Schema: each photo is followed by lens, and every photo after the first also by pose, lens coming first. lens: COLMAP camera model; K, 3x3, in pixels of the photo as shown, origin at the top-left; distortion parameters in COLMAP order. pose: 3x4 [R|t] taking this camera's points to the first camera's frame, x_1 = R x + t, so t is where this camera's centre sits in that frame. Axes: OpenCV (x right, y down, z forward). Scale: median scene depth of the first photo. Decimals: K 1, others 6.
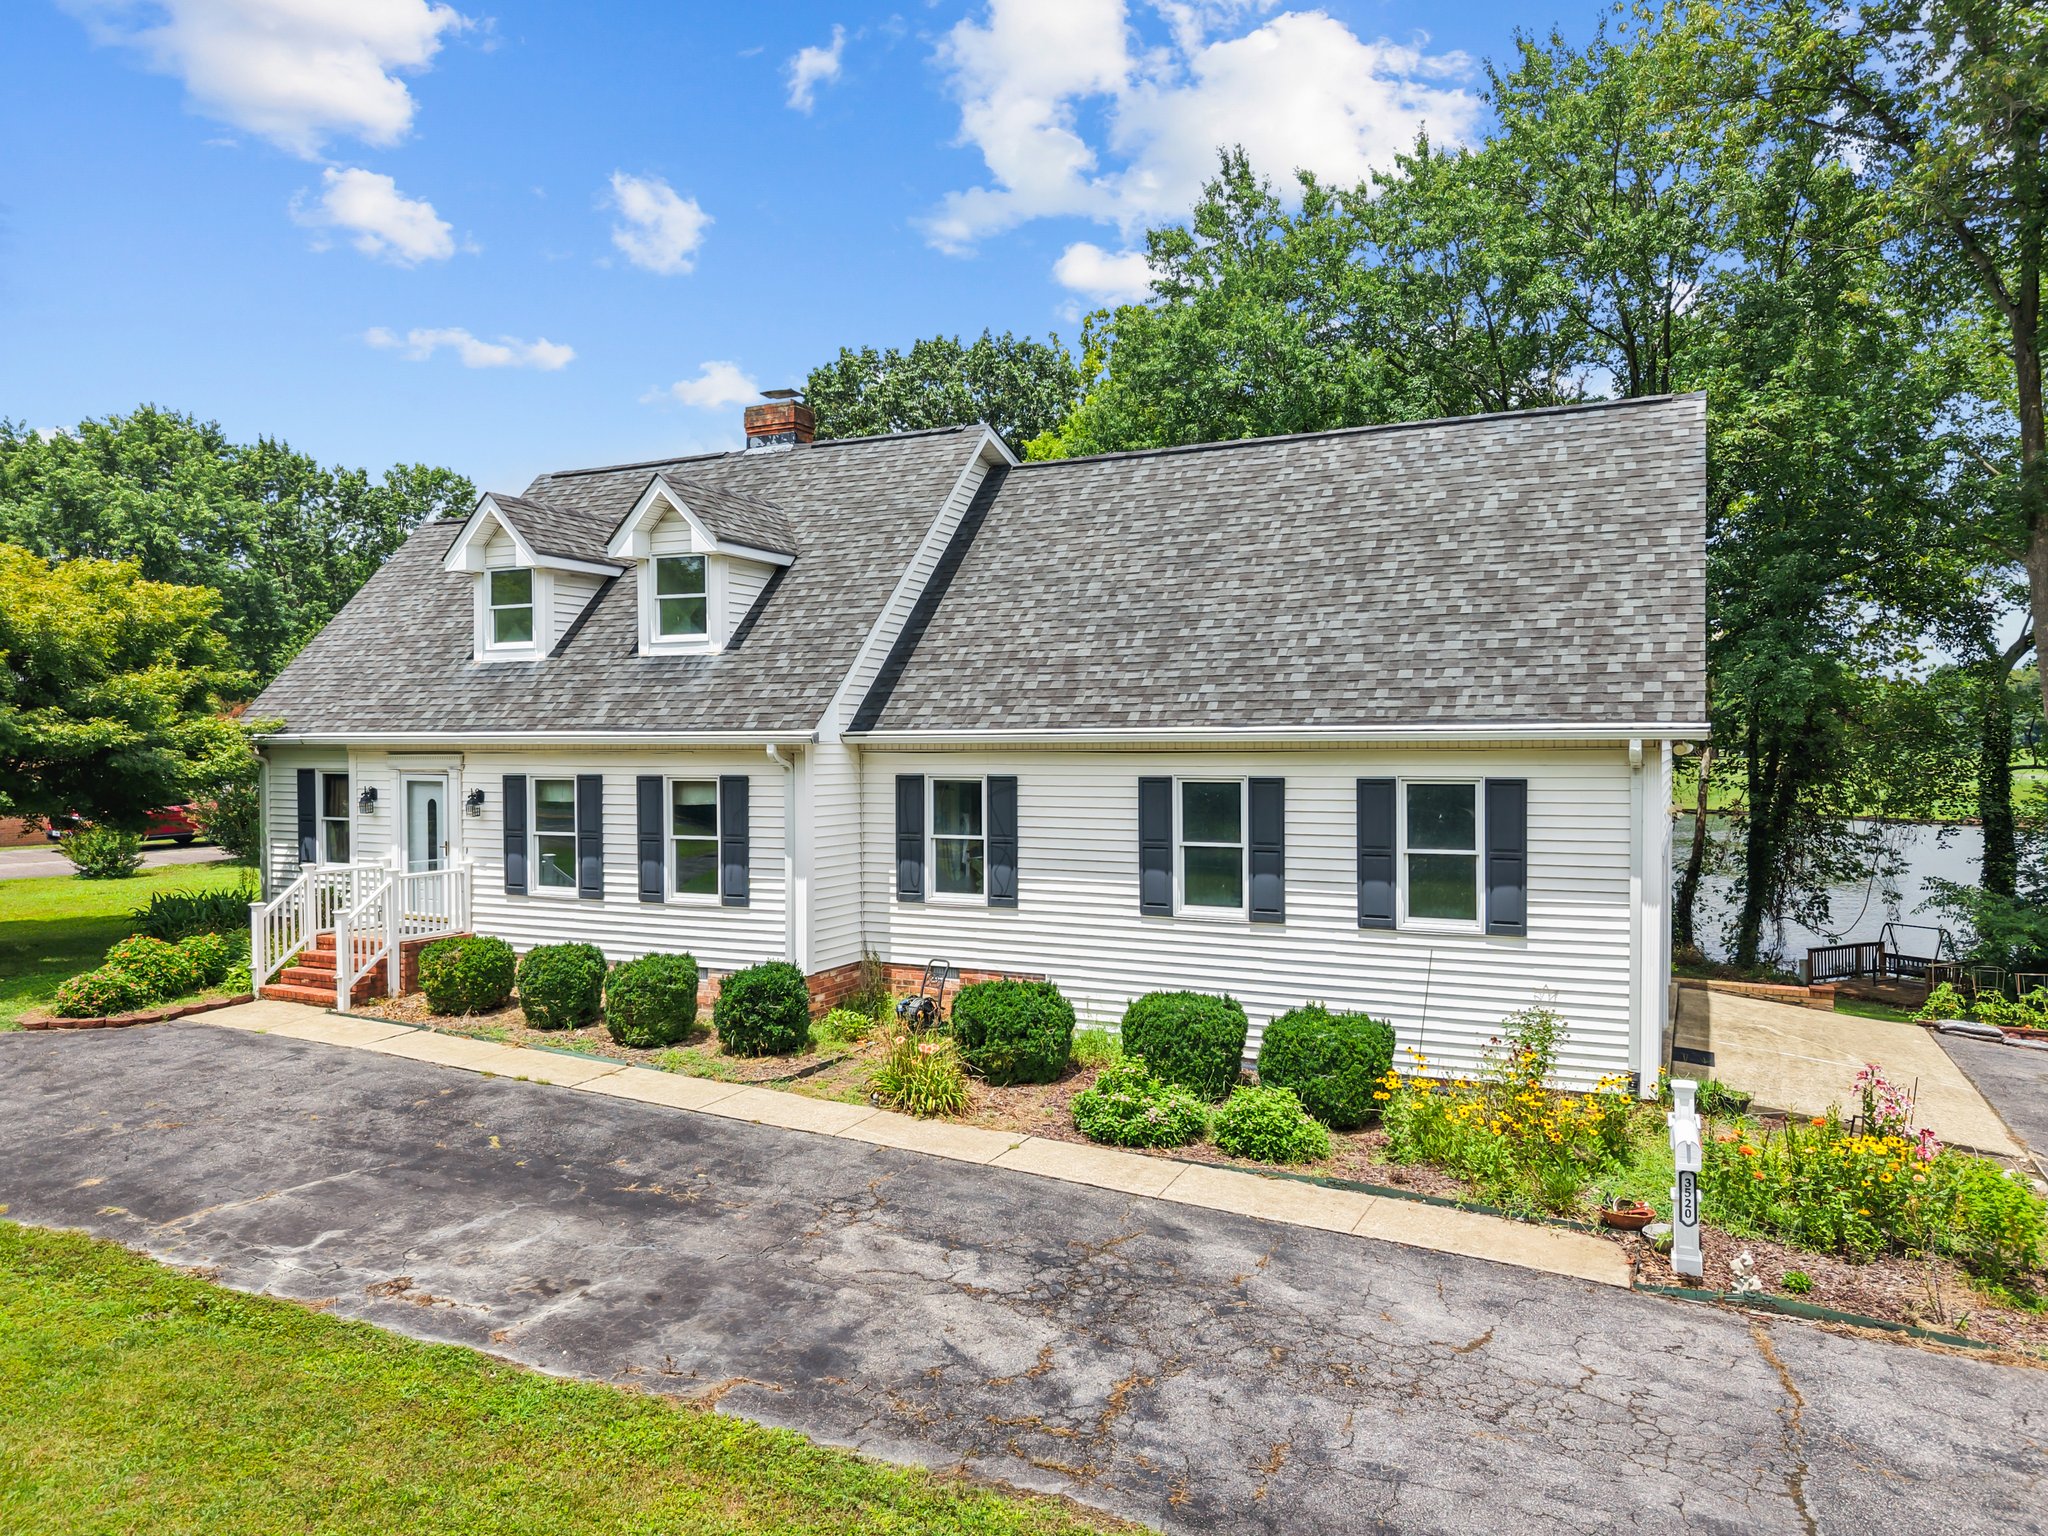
lens RADIAL K [[1393.7, 0, 1018.0], [0, 1393.7, 766.4], [0, 0, 1]] dist [0.028259, -0.040806]
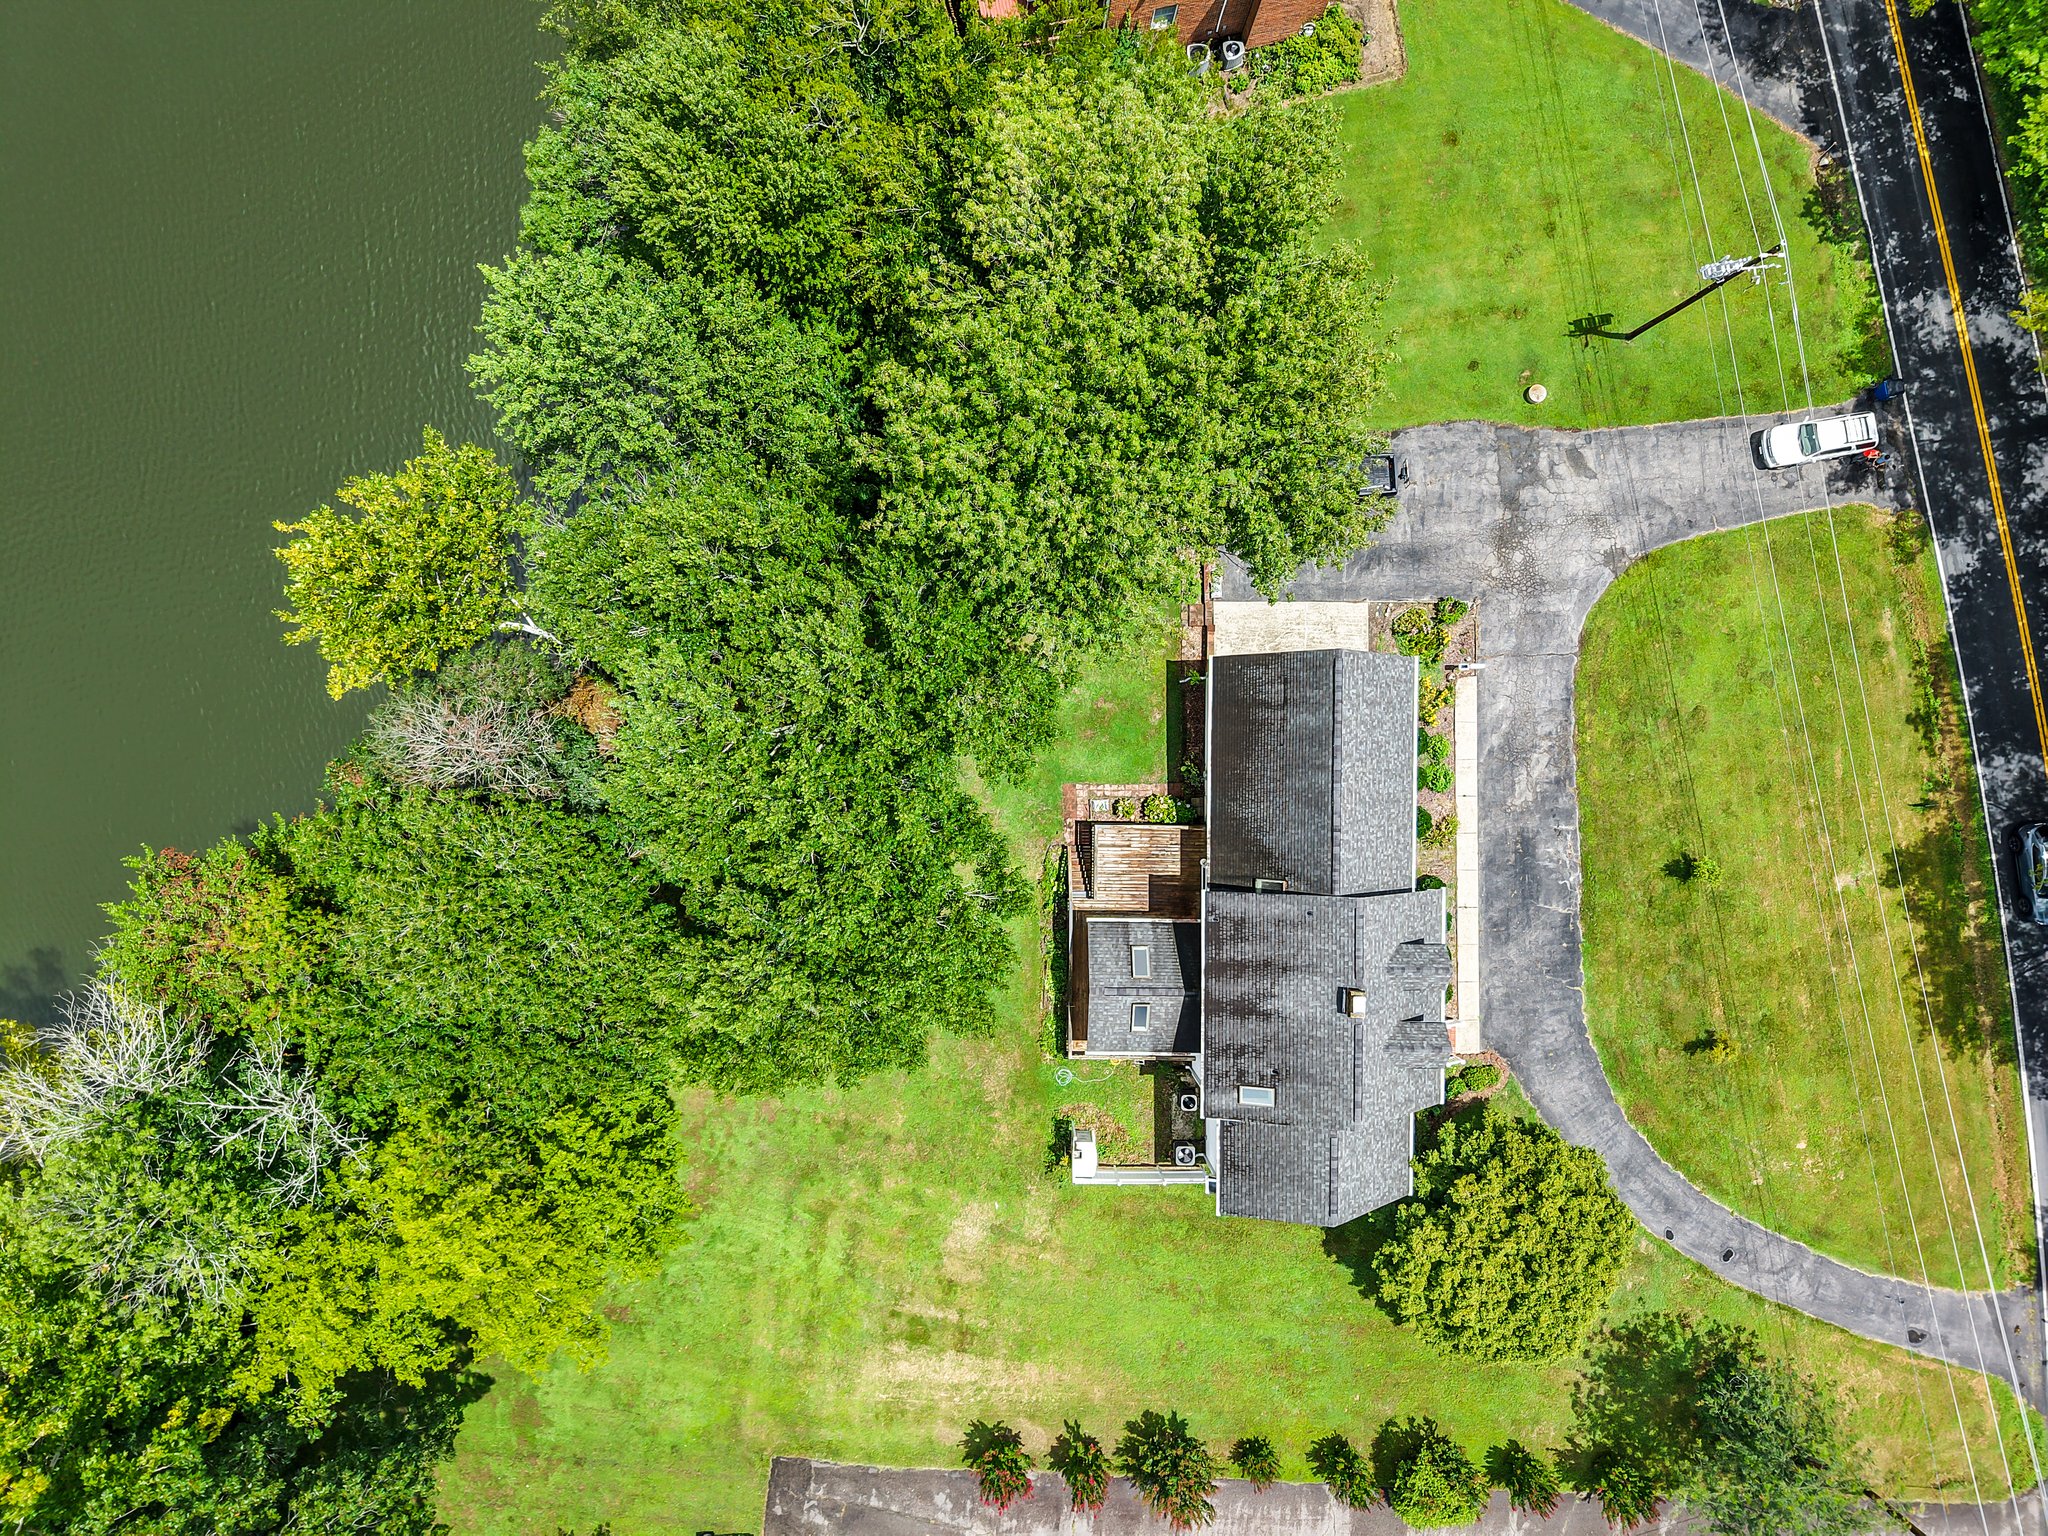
lens RADIAL K [[1377.1, 0, 1020.8], [0, 1377.1, 773.8], [0, 0, 1]] dist [0.009434, -0.003739]
pose [[-0.430249, -0.902661, -0.009468, 0.587202], [0.004241, -0.012510, 0.999913, -3.418480], [-0.902700, 0.430171, 0.009211, 1.774244]]
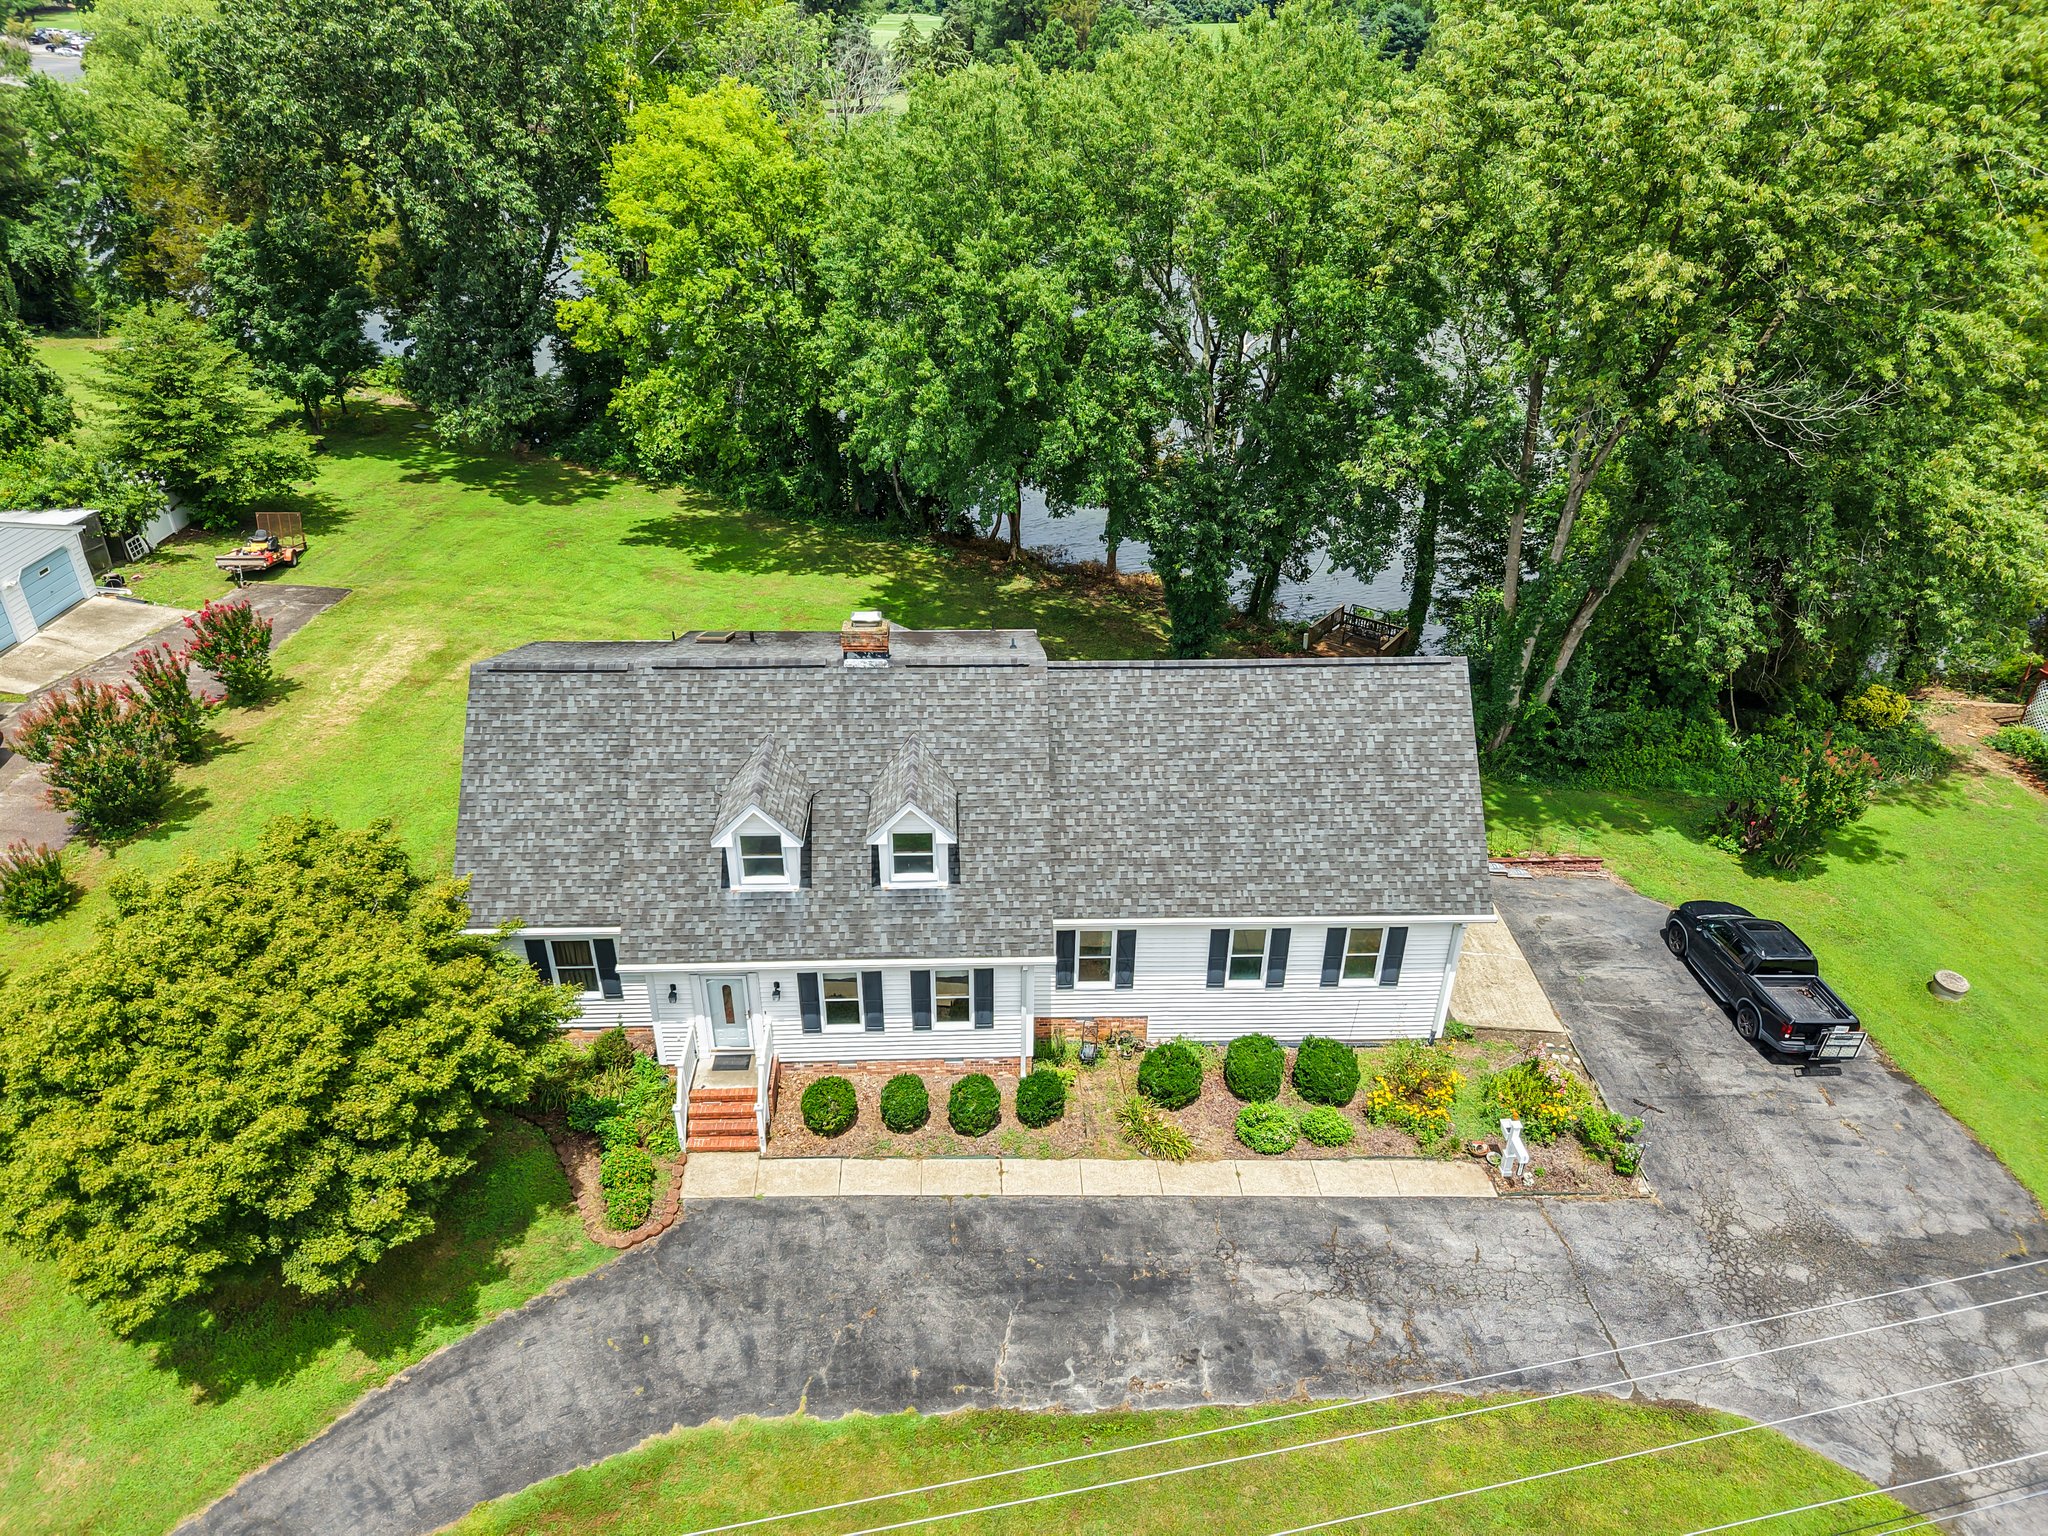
lens RADIAL K [[1404.4, 0, 1016.3], [0, 1404.4, 736.0], [0, 0, 1]] dist [0.003981, -0.002242]
pose [[0.882927, -0.223317, 0.413000, -0.837161], [-0.002698, 0.877213, 0.480094, -1.091052], [-0.469502, -0.425002, 0.773913, -0.202938]]
